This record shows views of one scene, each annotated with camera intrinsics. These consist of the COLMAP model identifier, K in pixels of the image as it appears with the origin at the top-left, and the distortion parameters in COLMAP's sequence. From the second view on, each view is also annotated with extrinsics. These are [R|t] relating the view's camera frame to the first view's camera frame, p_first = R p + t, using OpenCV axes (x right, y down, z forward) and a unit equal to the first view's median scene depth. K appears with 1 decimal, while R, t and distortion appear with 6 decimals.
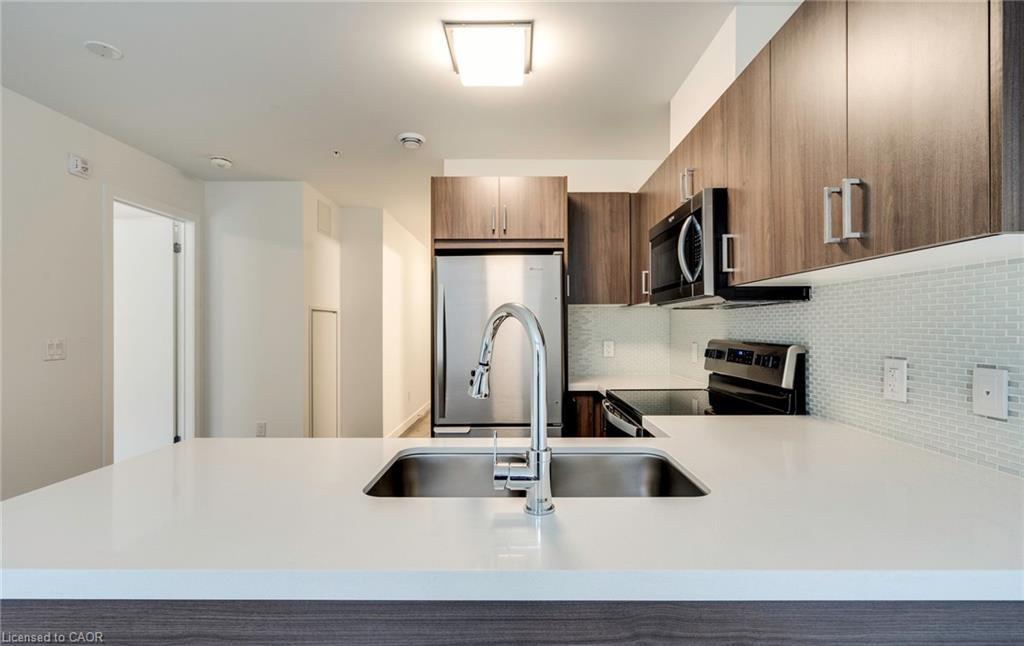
lens RADIAL K [[470.6, 0, 509.6], [0, 470.6, 326.0], [0, 0, 1]] dist [-0.000869, 0.000866]
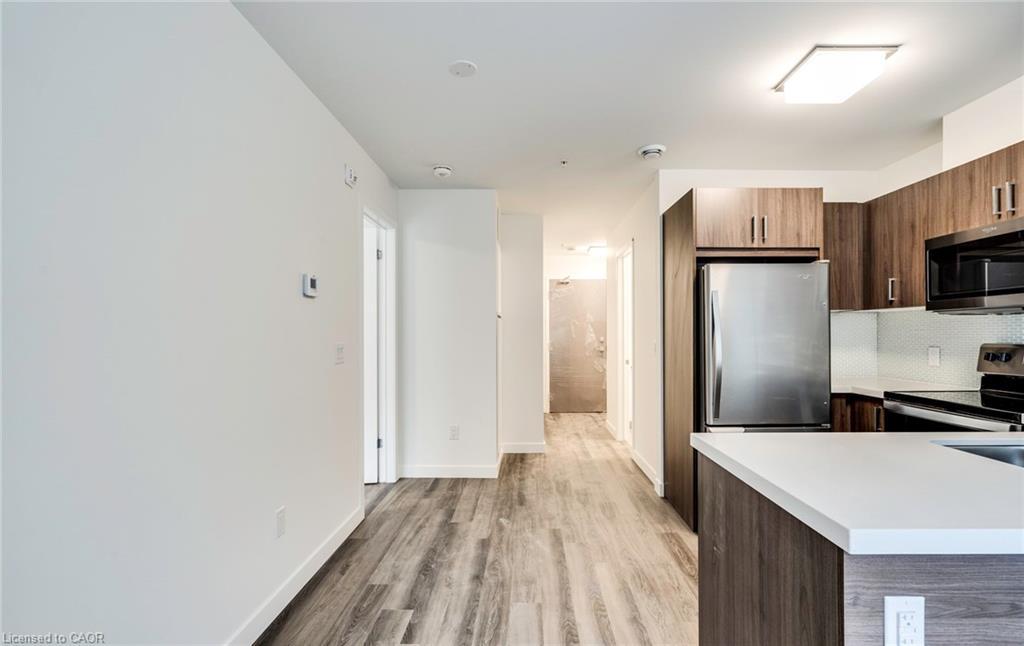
lens RADIAL K [[470.6, 0, 524.0], [0, 470.6, 333.0], [0, 0, 1]] dist [-0.000869, 0.000866]
pose [[0.999902, -0.000870, 0.013976, -0.632838], [0.000823, 0.999994, 0.003353, 0.001413], [-0.013979, -0.003341, 0.999897, -0.046026]]
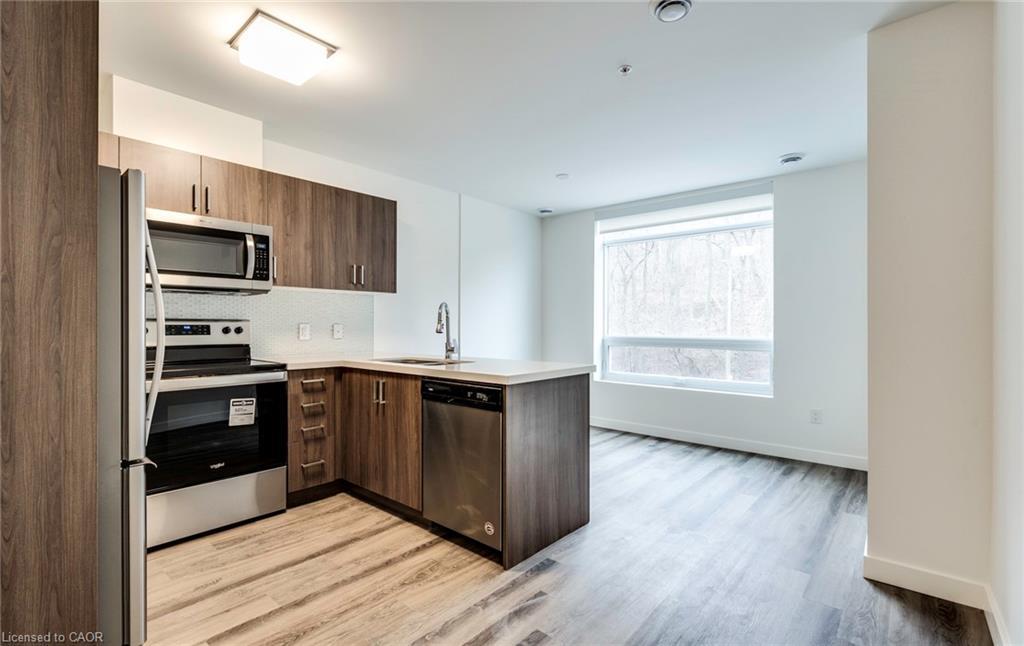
lens RADIAL K [[460.5, 0, 508.2], [0, 460.5, 324.4], [0, 0, 1]] dist [-0.006709, 0.003757]
pose [[-0.762475, 0.004484, 0.647002, -0.932852], [-0.000273, 0.999974, -0.007252, 0.050757], [-0.647017, -0.005706, -0.762454, 1.228465]]
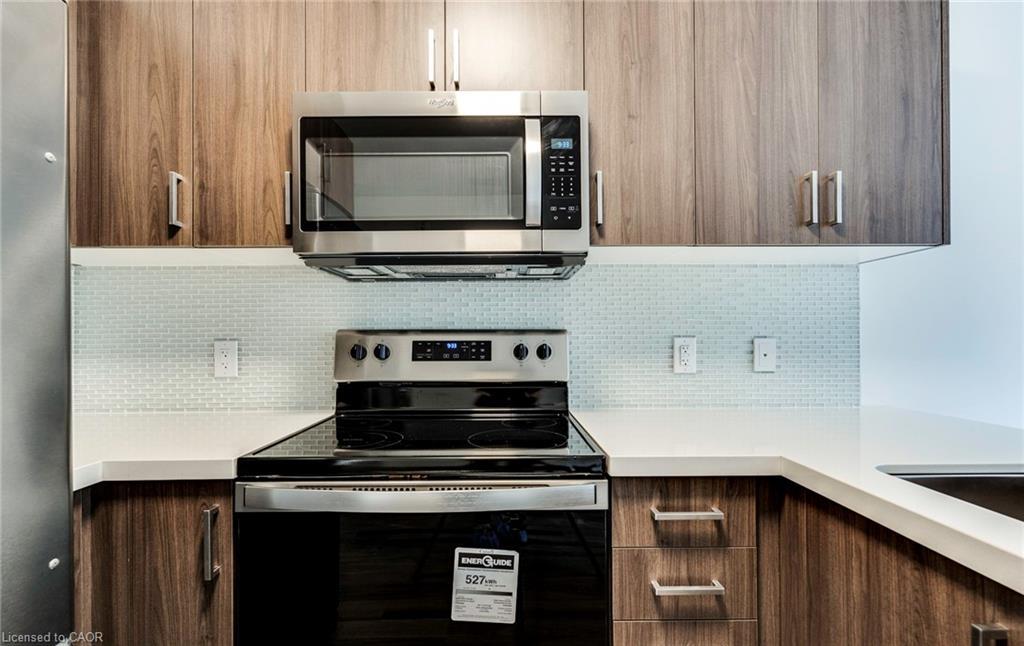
lens RADIAL K [[470.6, 0, 511.3], [0, 470.6, 336.0], [0, 0, 1]] dist [-0.000869, 0.000866]
pose [[-0.026540, 0.010306, 0.999595, -0.178303], [-0.000415, 0.999947, -0.010321, 0.044131], [-0.999648, -0.000689, -0.026534, 0.810295]]
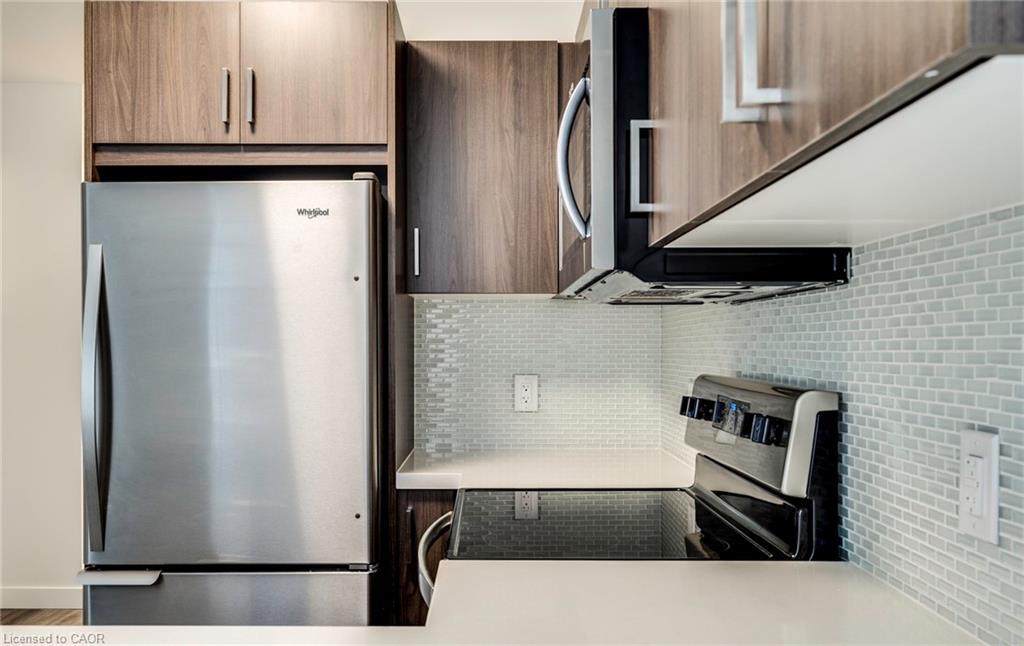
lens RADIAL K [[964.8, 0, 467.5], [0, 964.8, 345.5], [0, 0, 1]] dist [0.008442, 0.000000]
pose [[0.999967, 0.004806, -0.006583, 0.223724], [-0.004779, 0.999980, 0.004070, -0.000950], [0.006602, -0.004039, 0.999970, 0.110728]]
